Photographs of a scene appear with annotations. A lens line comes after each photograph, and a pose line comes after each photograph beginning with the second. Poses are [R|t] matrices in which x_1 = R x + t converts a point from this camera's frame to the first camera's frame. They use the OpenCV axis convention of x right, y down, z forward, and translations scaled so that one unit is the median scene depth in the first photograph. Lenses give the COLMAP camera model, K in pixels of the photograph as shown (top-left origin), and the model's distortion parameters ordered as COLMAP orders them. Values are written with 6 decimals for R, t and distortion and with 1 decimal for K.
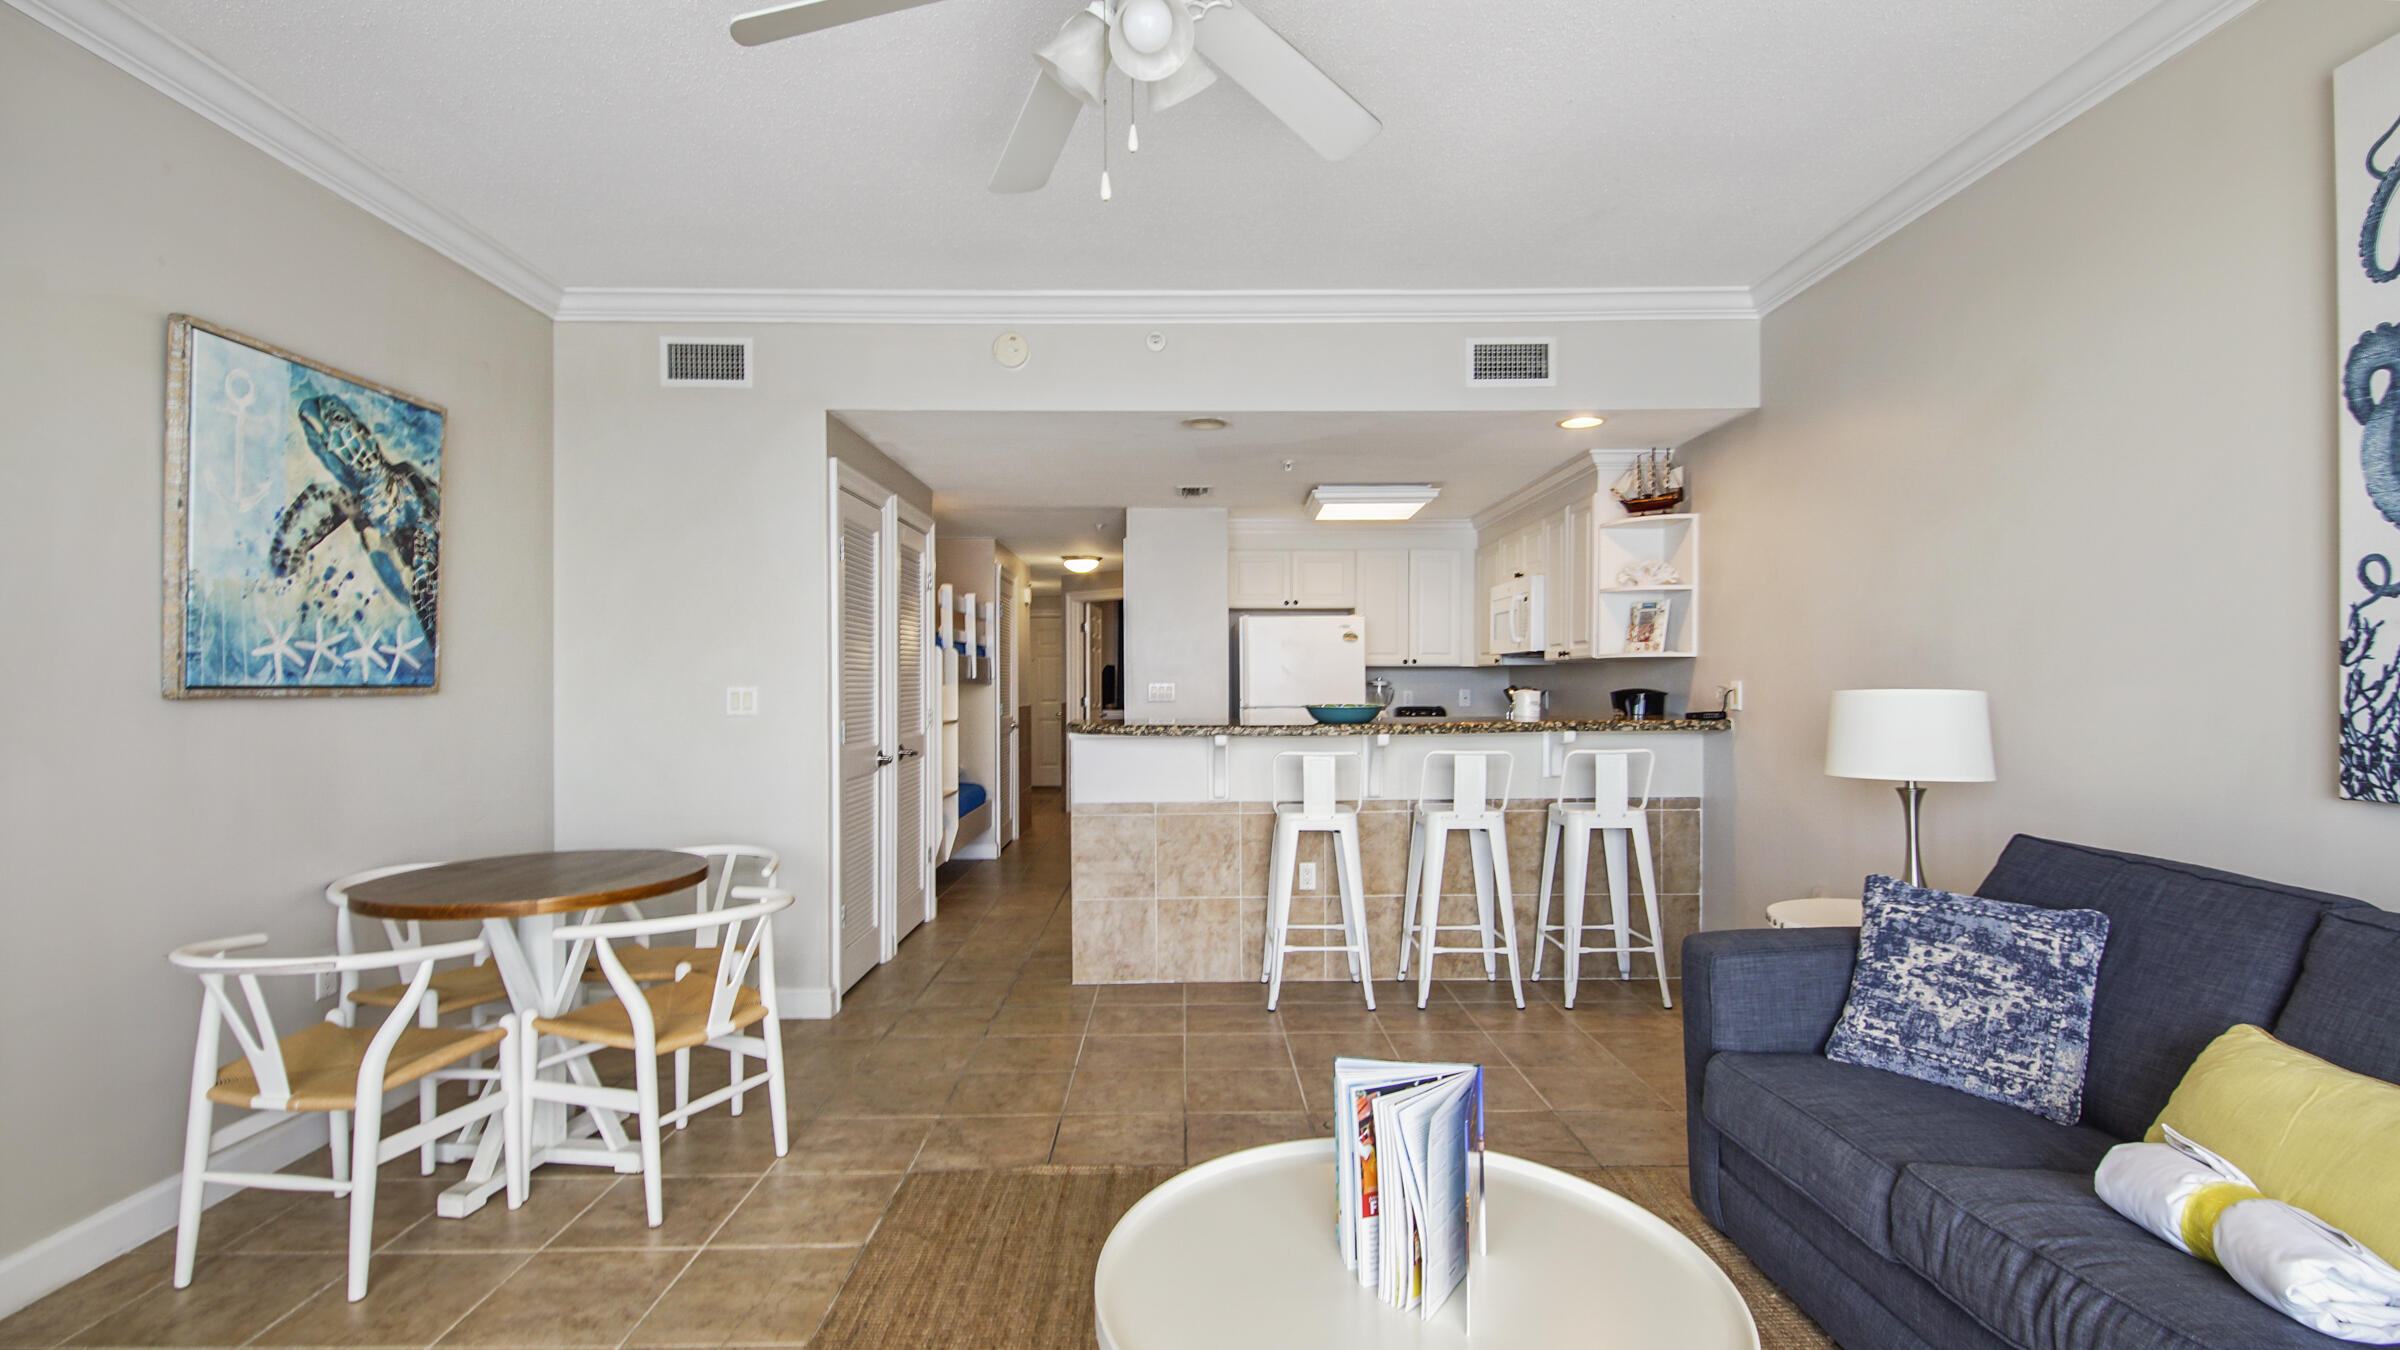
lens RADIAL K [[1042.9, 0, 1194.3], [0, 1042.9, 649.6], [0, 0, 1]] dist [0.000320, -0.000258]
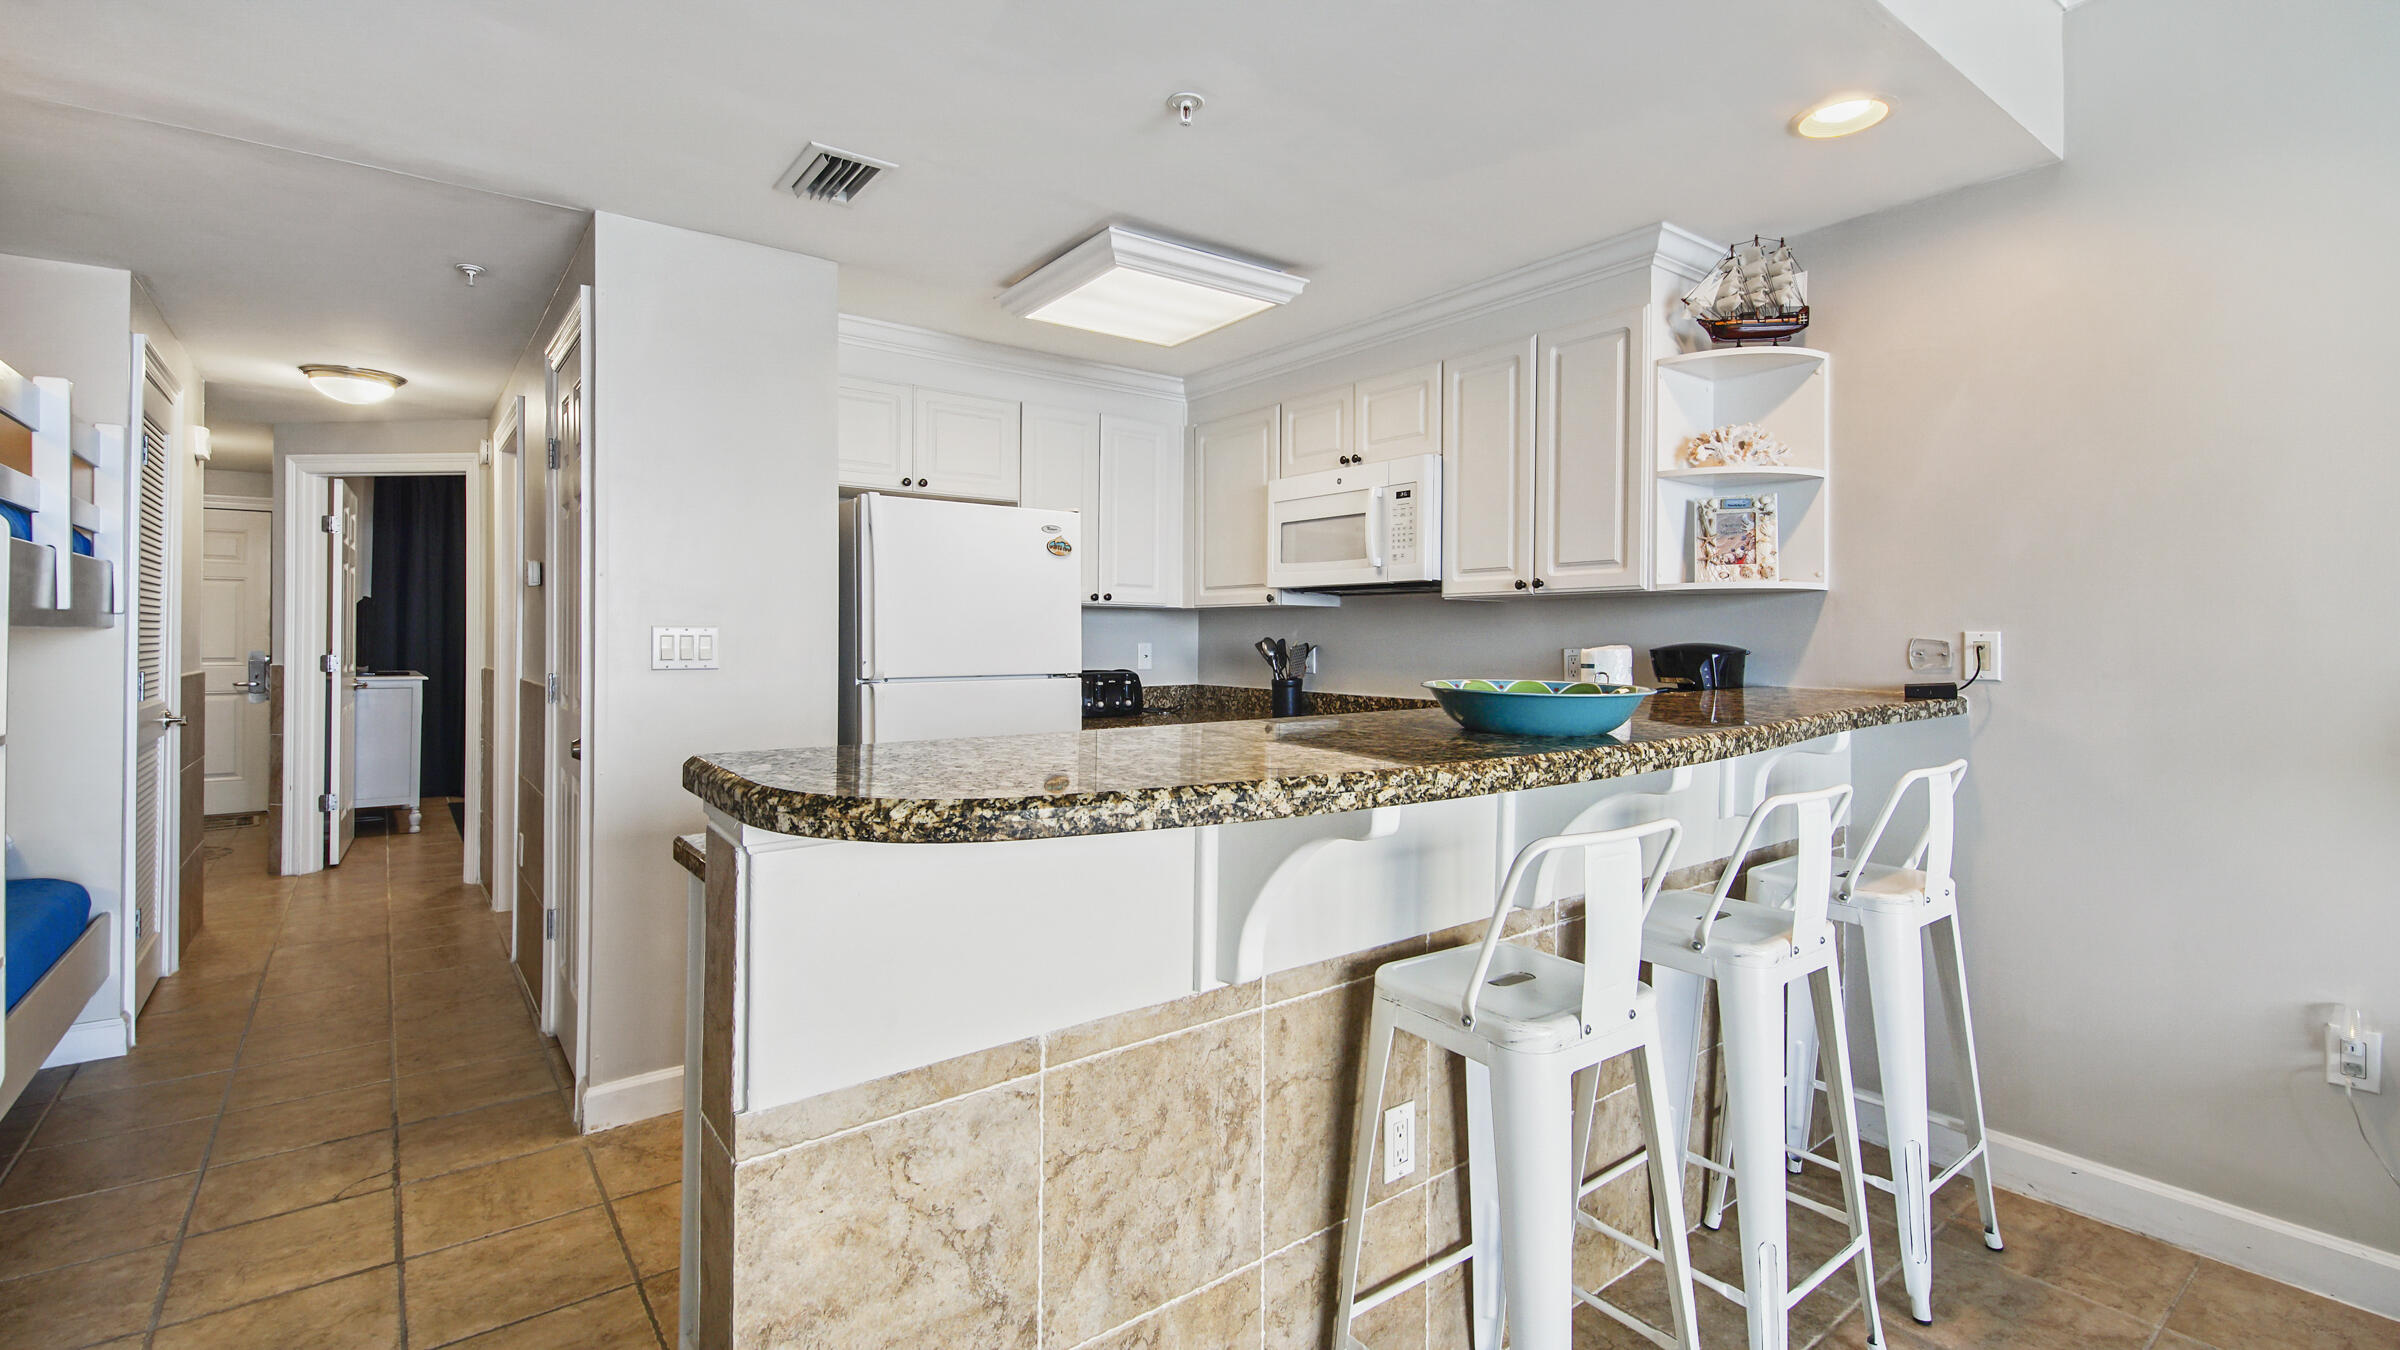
lens RADIAL K [[1070.6, 0, 1198.6], [0, 1070.6, 622.5], [0, 0, 1]] dist [0.001999, -0.000155]
pose [[0.806344, 0.015584, 0.591241, -0.163499], [-0.026024, 0.999620, 0.009143, 0.027174], [-0.590874, -0.022758, 0.806443, 0.675371]]
